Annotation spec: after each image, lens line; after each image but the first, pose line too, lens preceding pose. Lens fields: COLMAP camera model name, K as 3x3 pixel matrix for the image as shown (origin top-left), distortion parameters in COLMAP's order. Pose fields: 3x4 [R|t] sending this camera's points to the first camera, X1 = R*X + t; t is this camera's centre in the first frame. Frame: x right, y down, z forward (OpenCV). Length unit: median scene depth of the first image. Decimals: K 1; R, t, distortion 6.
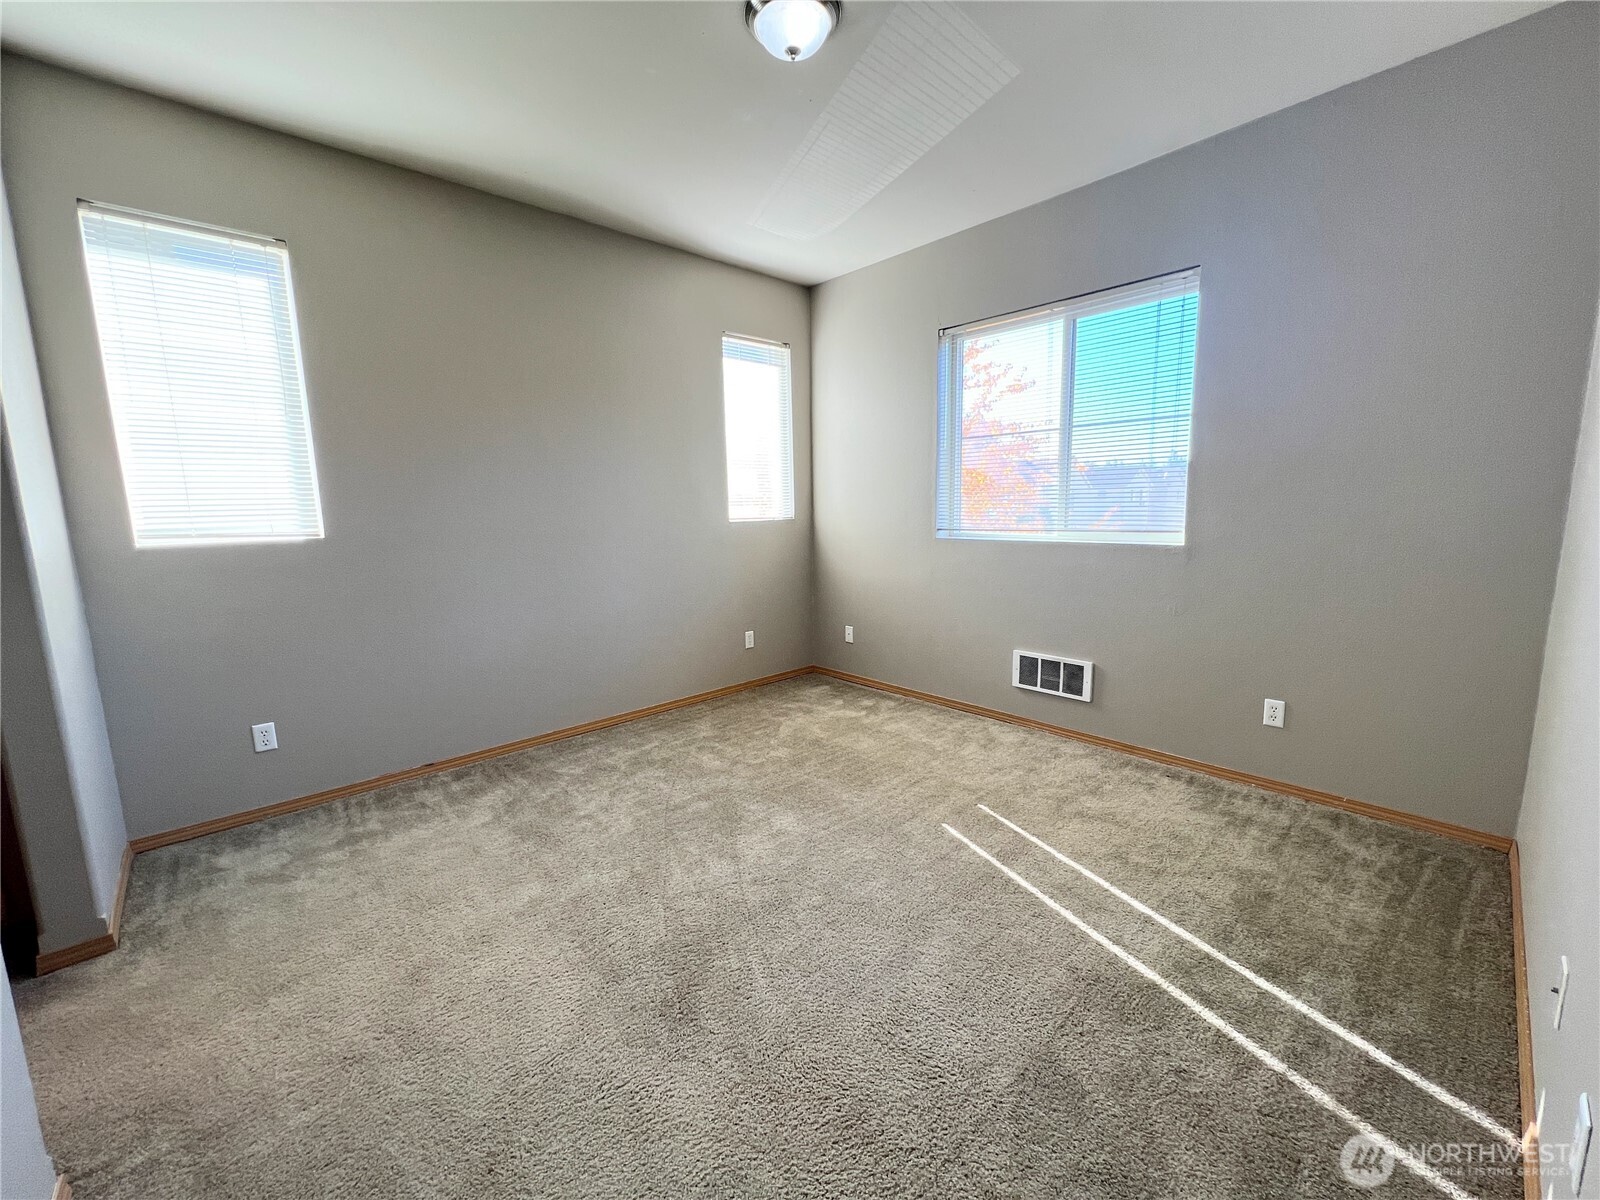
lens RADIAL K [[639.8, 0, 795.3], [0, 639.8, 599.7], [0, 0, 1]] dist [0.000355, -0.000010]
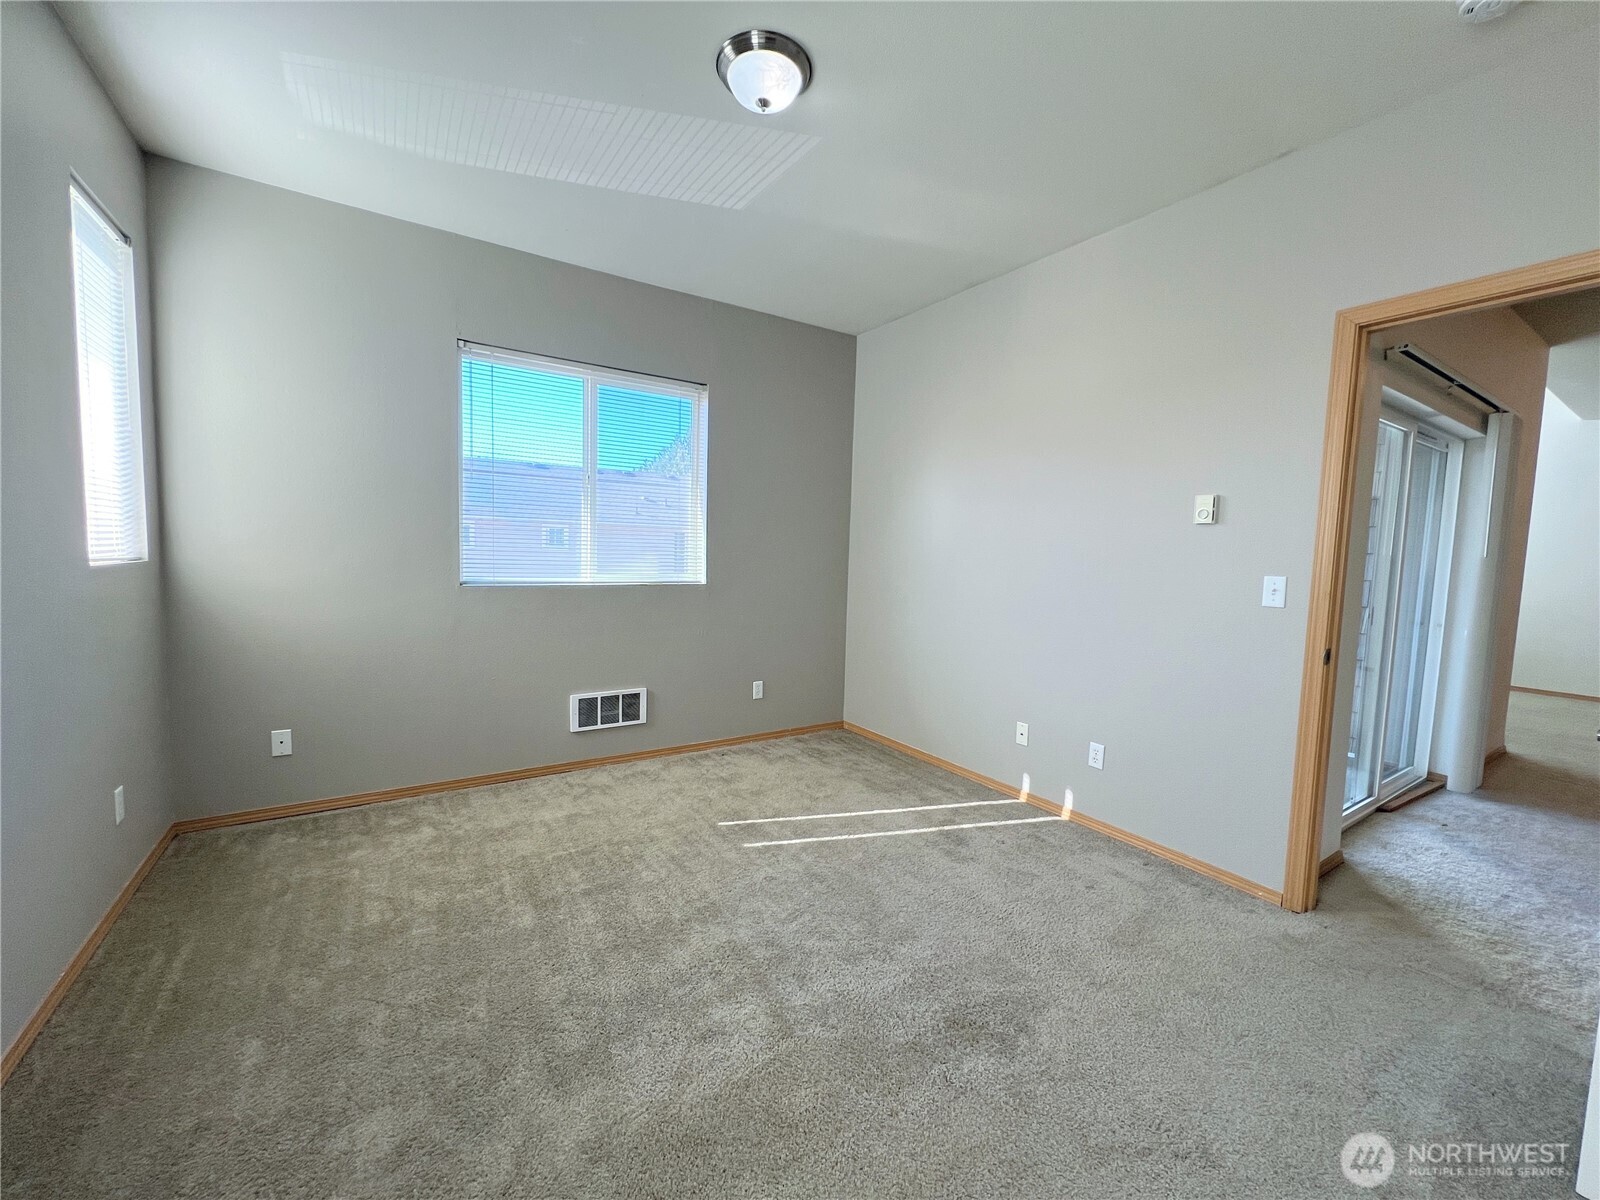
lens RADIAL K [[639.8, 0, 795.3], [0, 639.8, 599.7], [0, 0, 1]] dist [0.000355, -0.000010]
pose [[0.163288, -0.055234, 0.985031, -0.599231], [0.114724, 0.992721, 0.036647, -0.068629], [-0.979886, 0.107022, 0.168436, 0.506223]]
